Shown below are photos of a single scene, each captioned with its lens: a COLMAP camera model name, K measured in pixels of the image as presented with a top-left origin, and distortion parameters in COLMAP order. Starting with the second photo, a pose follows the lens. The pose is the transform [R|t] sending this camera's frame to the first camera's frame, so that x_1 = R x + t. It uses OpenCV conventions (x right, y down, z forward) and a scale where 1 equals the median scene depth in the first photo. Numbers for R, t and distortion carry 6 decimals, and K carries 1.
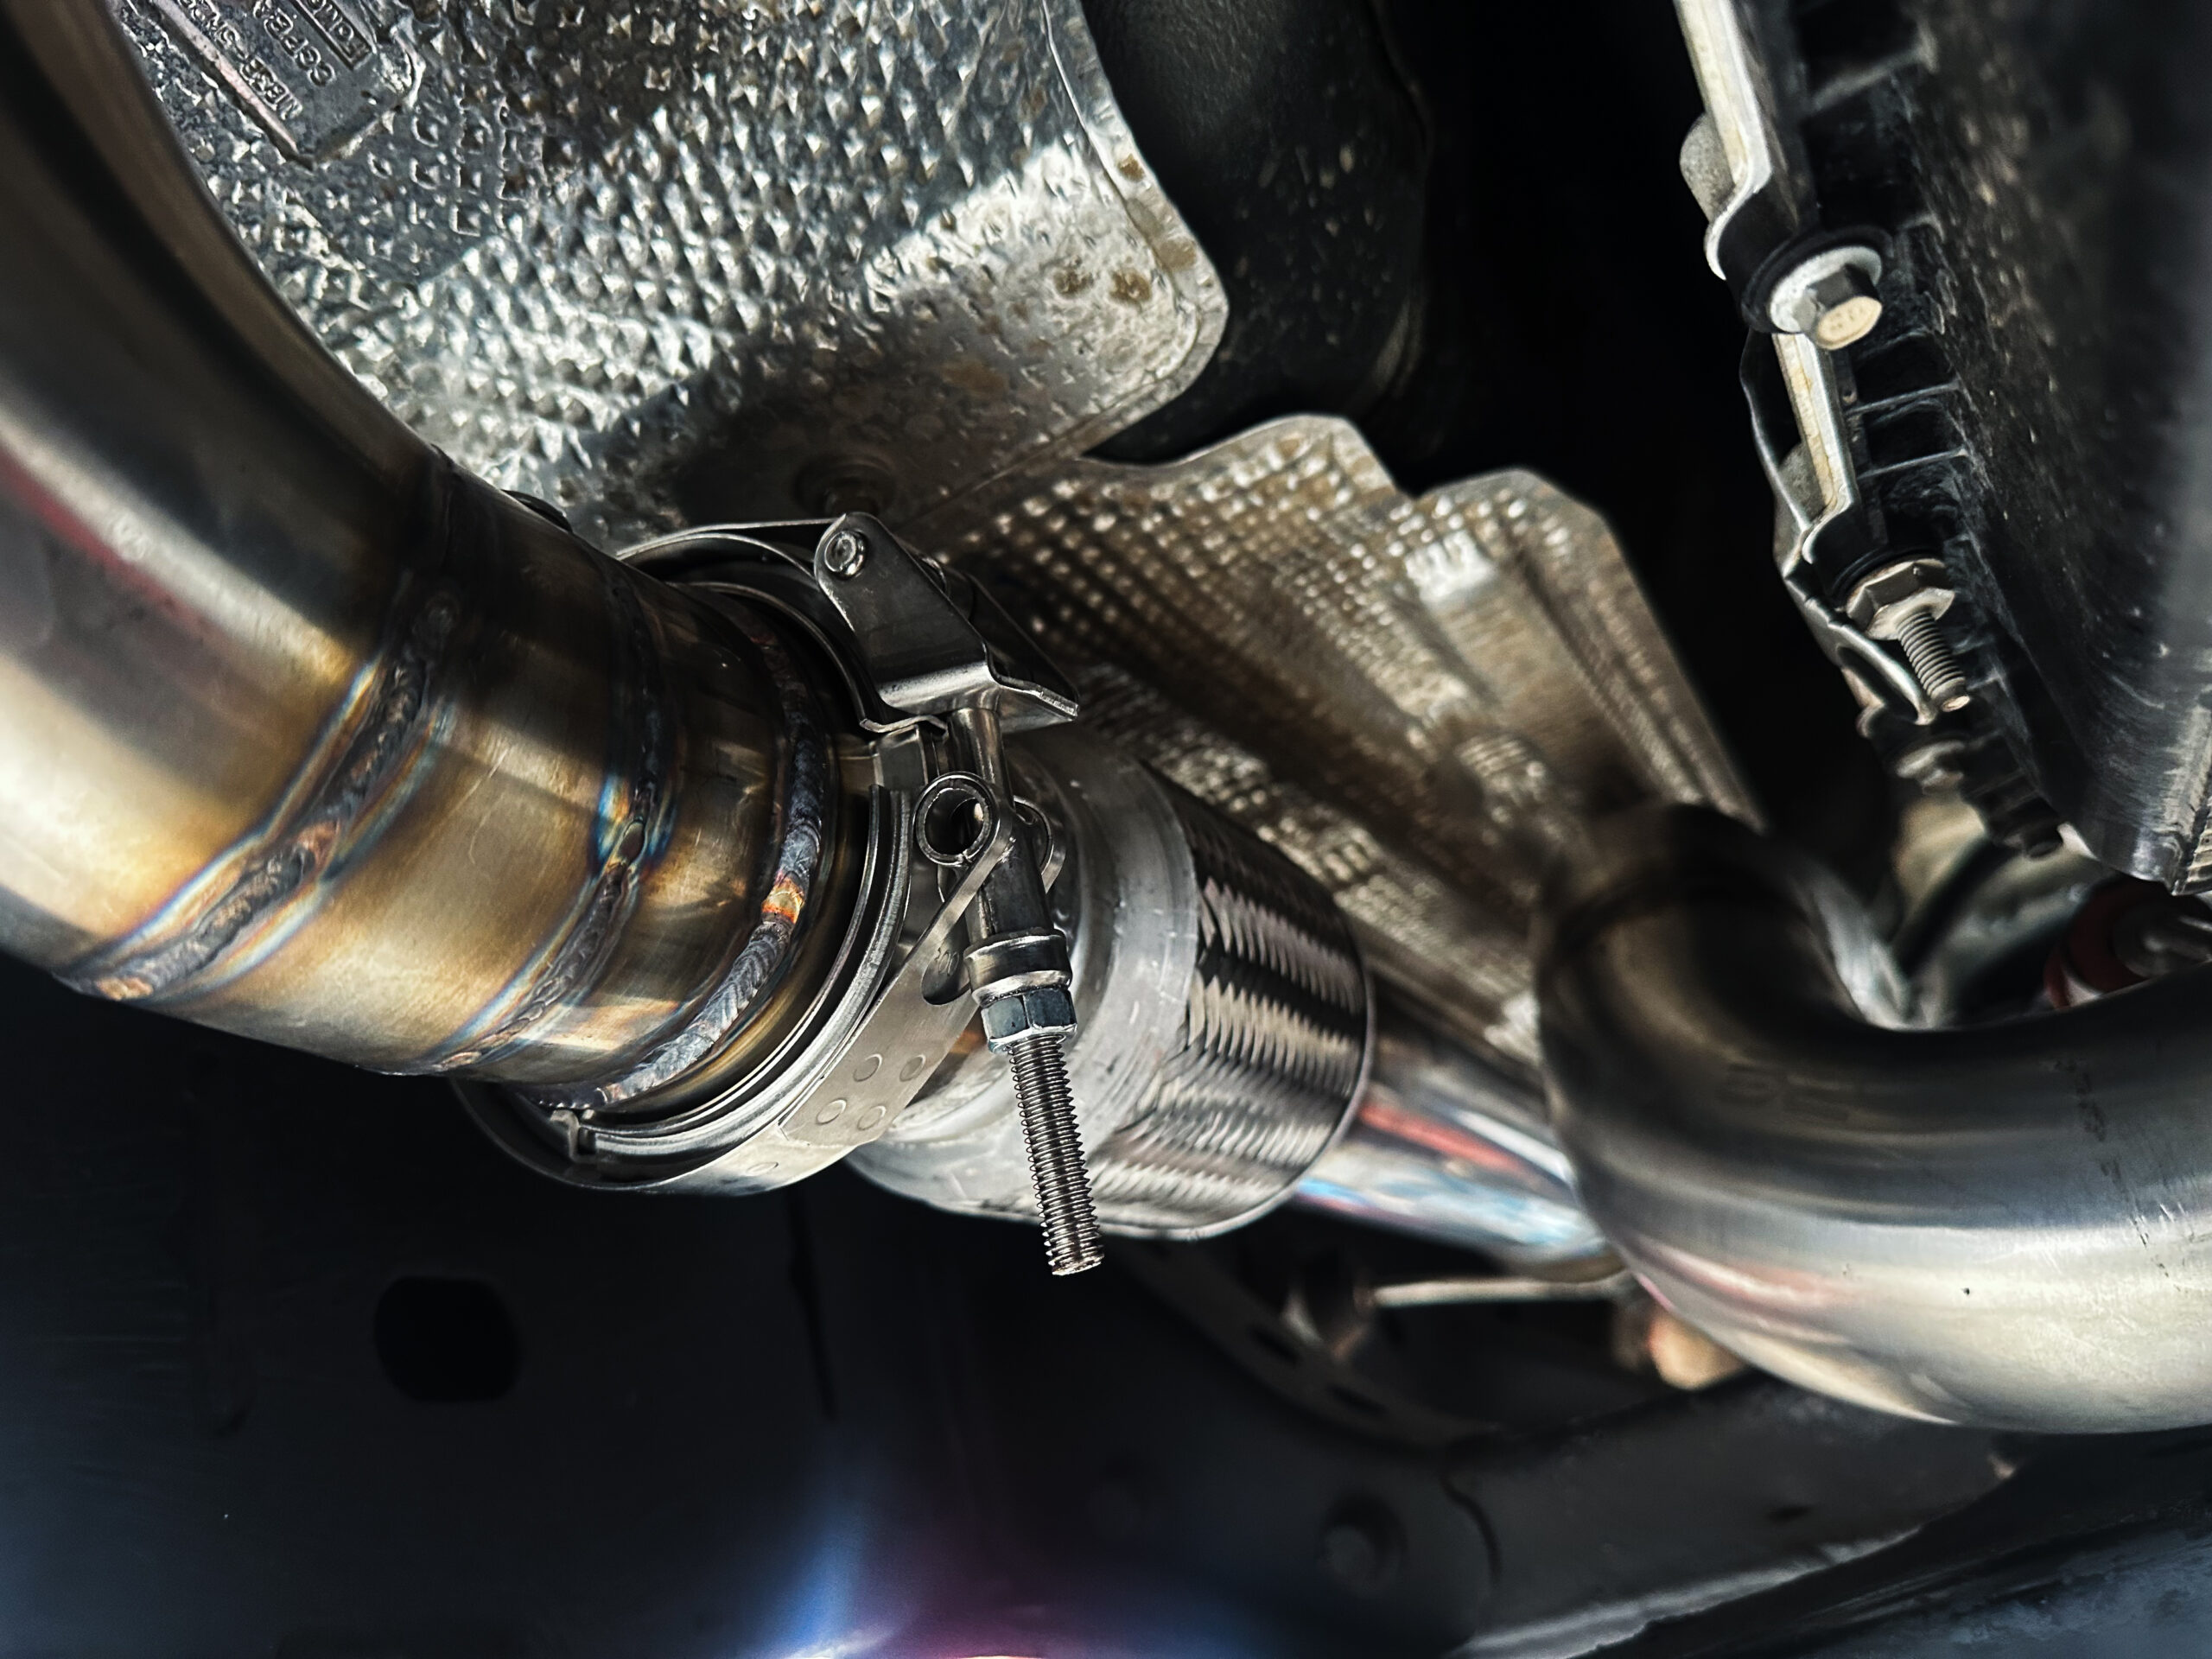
lens RADIAL K [[1581.0, 0, 1120.5], [0, 1581.0, 824.5], [0, 0, 1]] dist [0.025620, -0.061096]
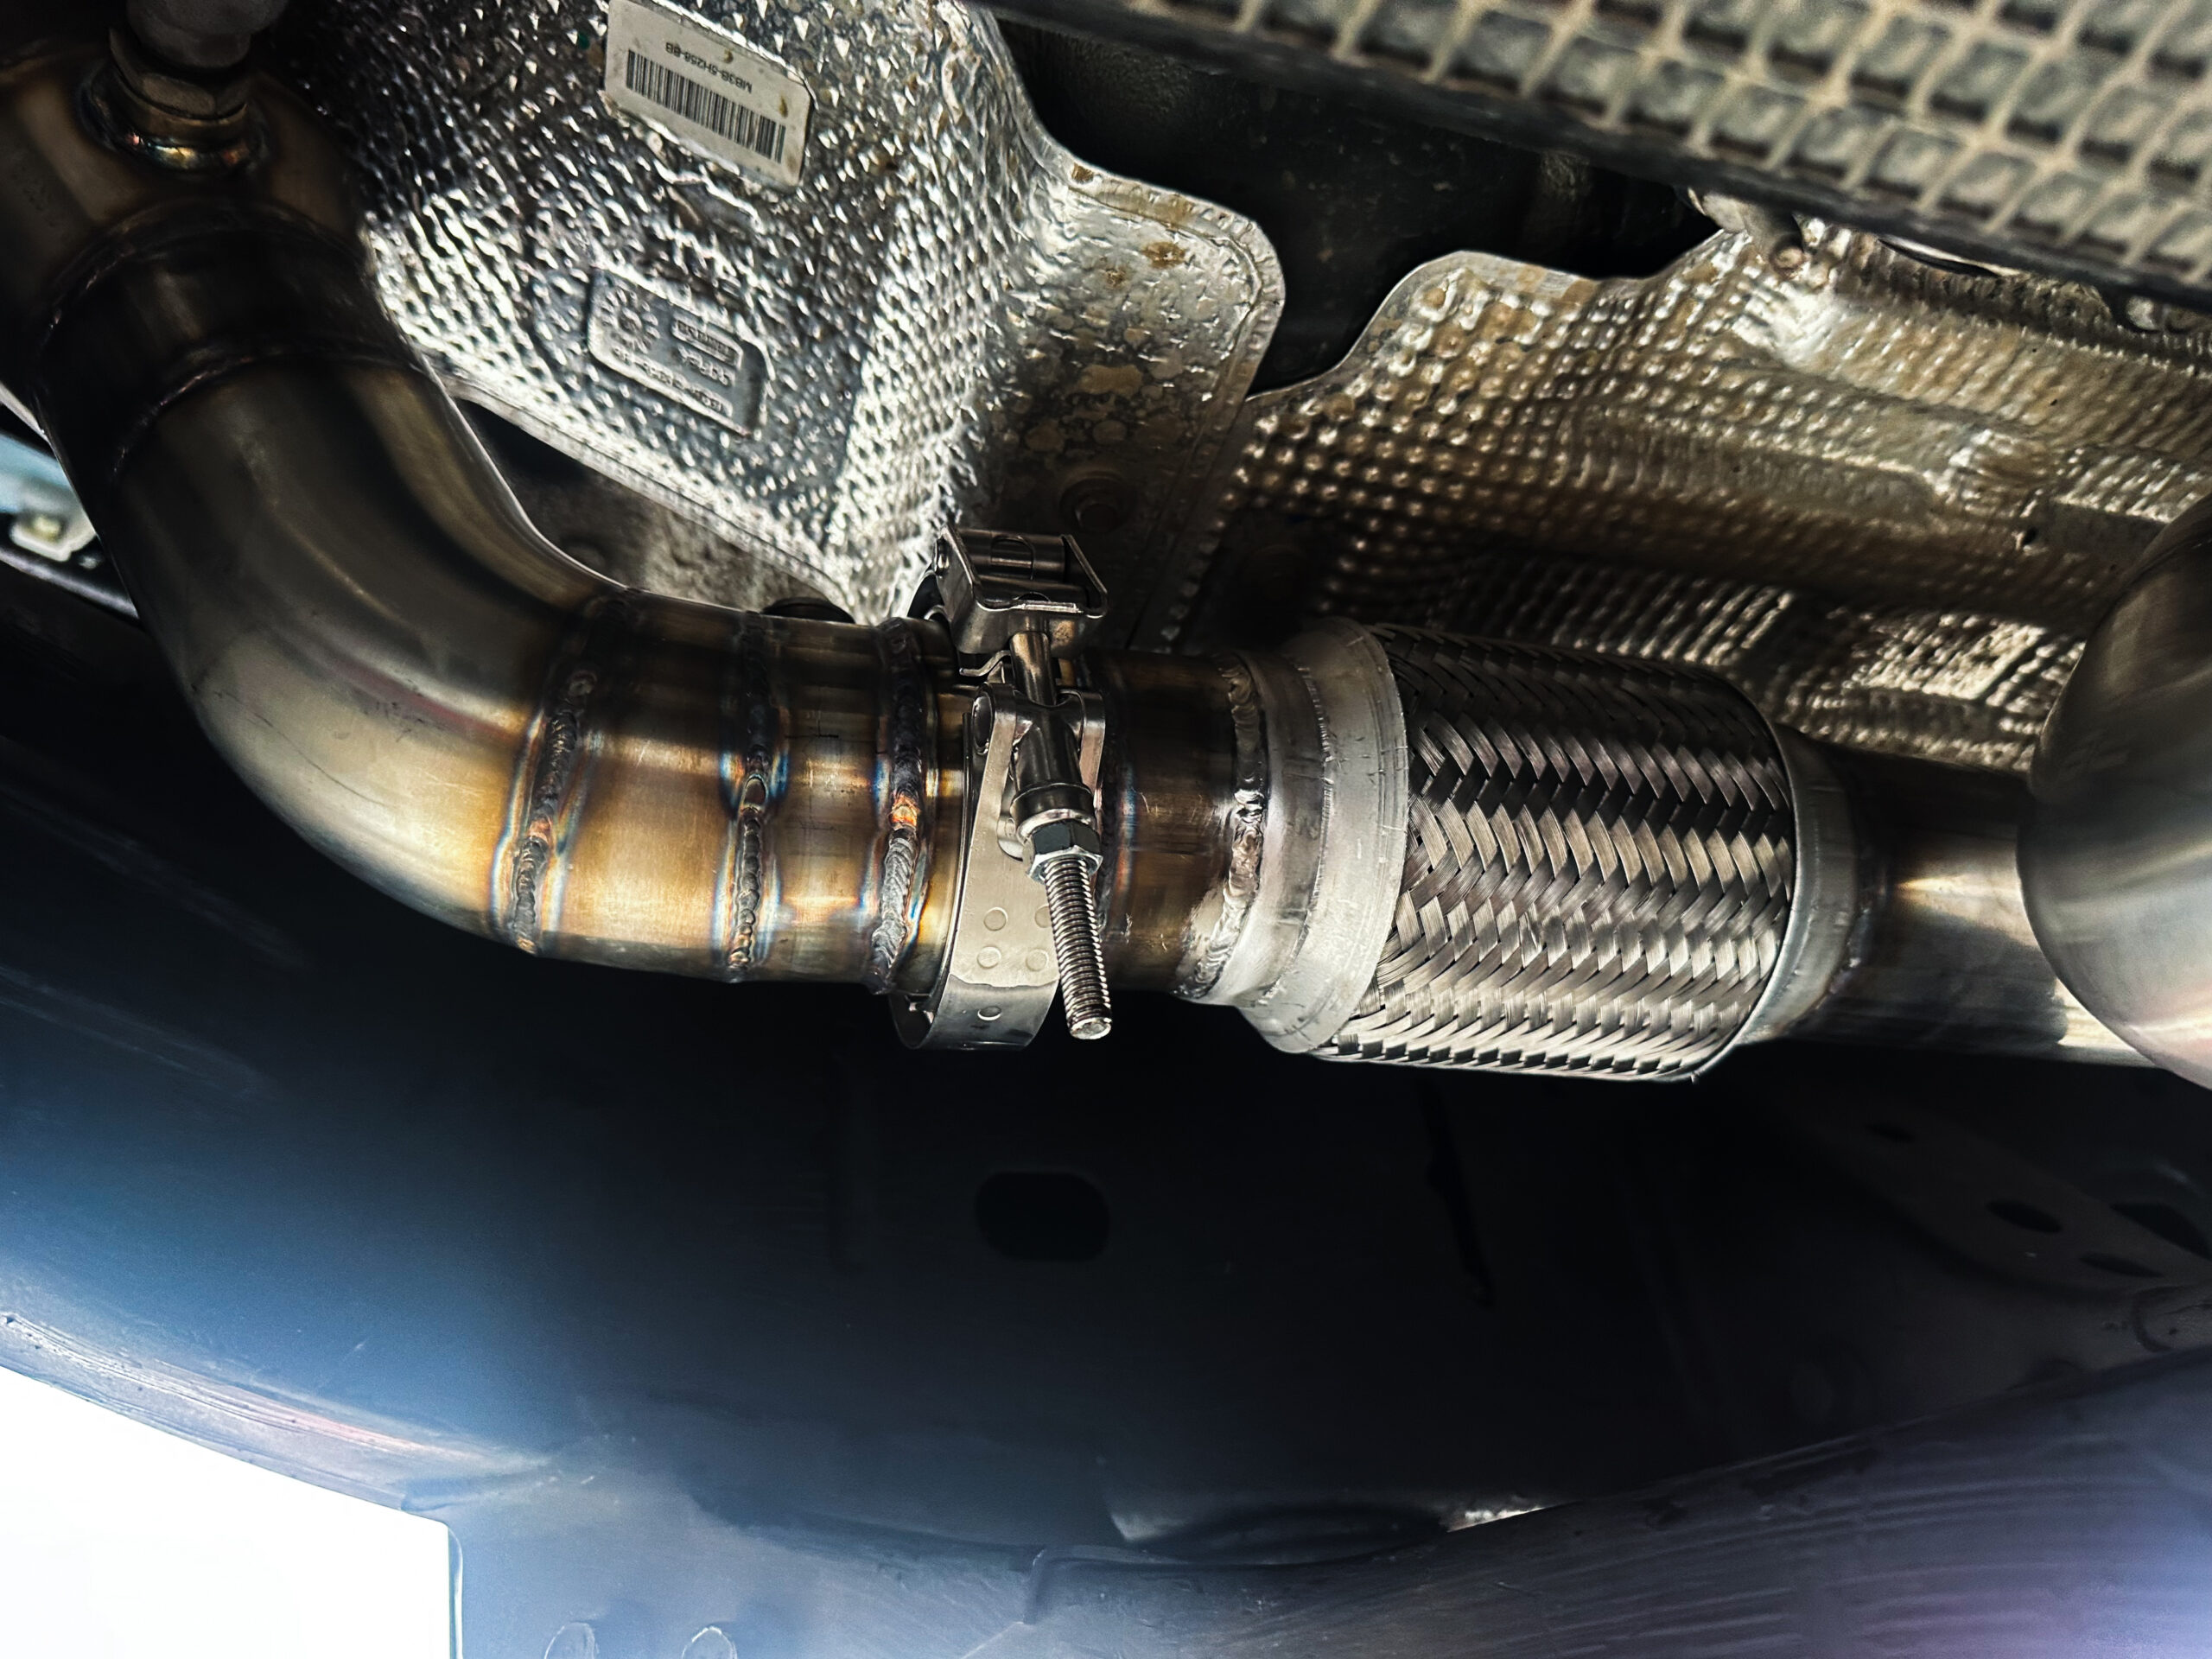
lens RADIAL K [[1581.0, 0, 1120.5], [0, 1581.0, 824.5], [0, 0, 1]] dist [0.025620, -0.061096]
pose [[0.714773, -0.257759, -0.650124, 0.576757], [0.220985, 0.965216, -0.139726, 0.208920], [0.663525, -0.043795, 0.746871, 0.065995]]
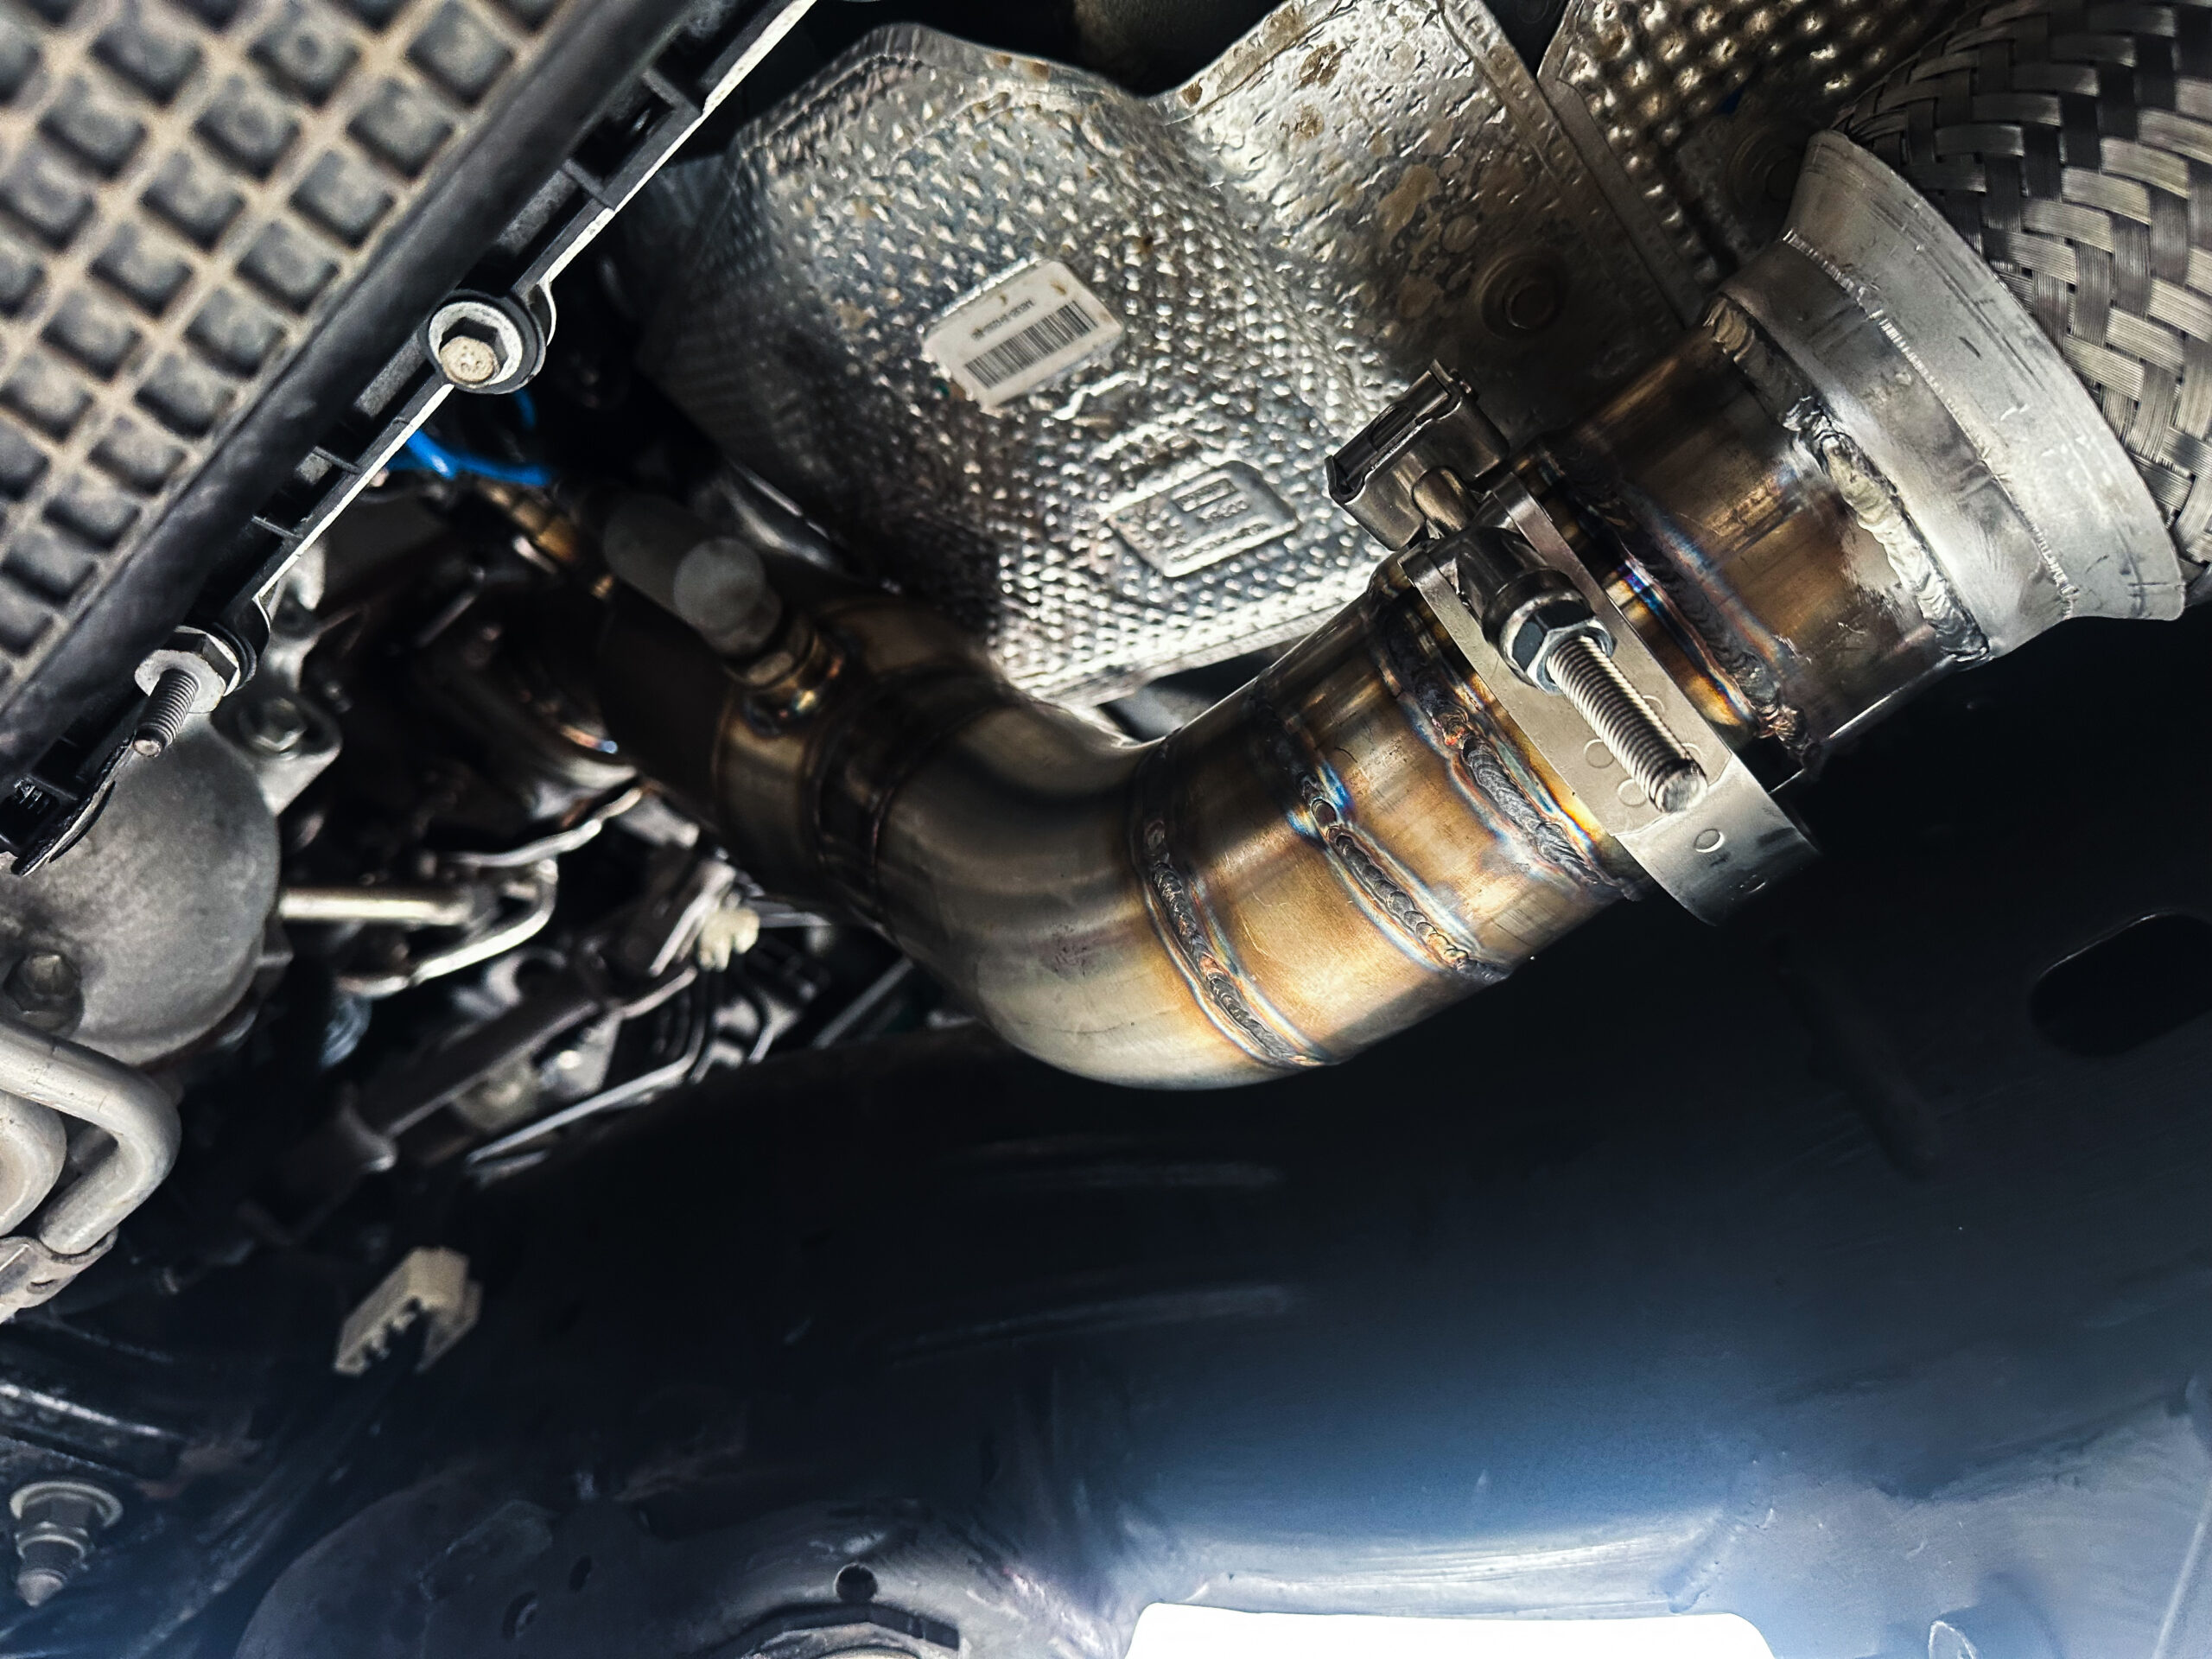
lens RADIAL K [[1581.0, 0, 1120.5], [0, 1581.0, 824.5], [0, 0, 1]] dist [0.025620, -0.061096]
pose [[-0.167551, -0.522665, -0.835911, 0.584768], [0.585417, 0.629475, -0.510930, 0.401989], [0.793230, -0.574963, 0.200508, 0.344208]]
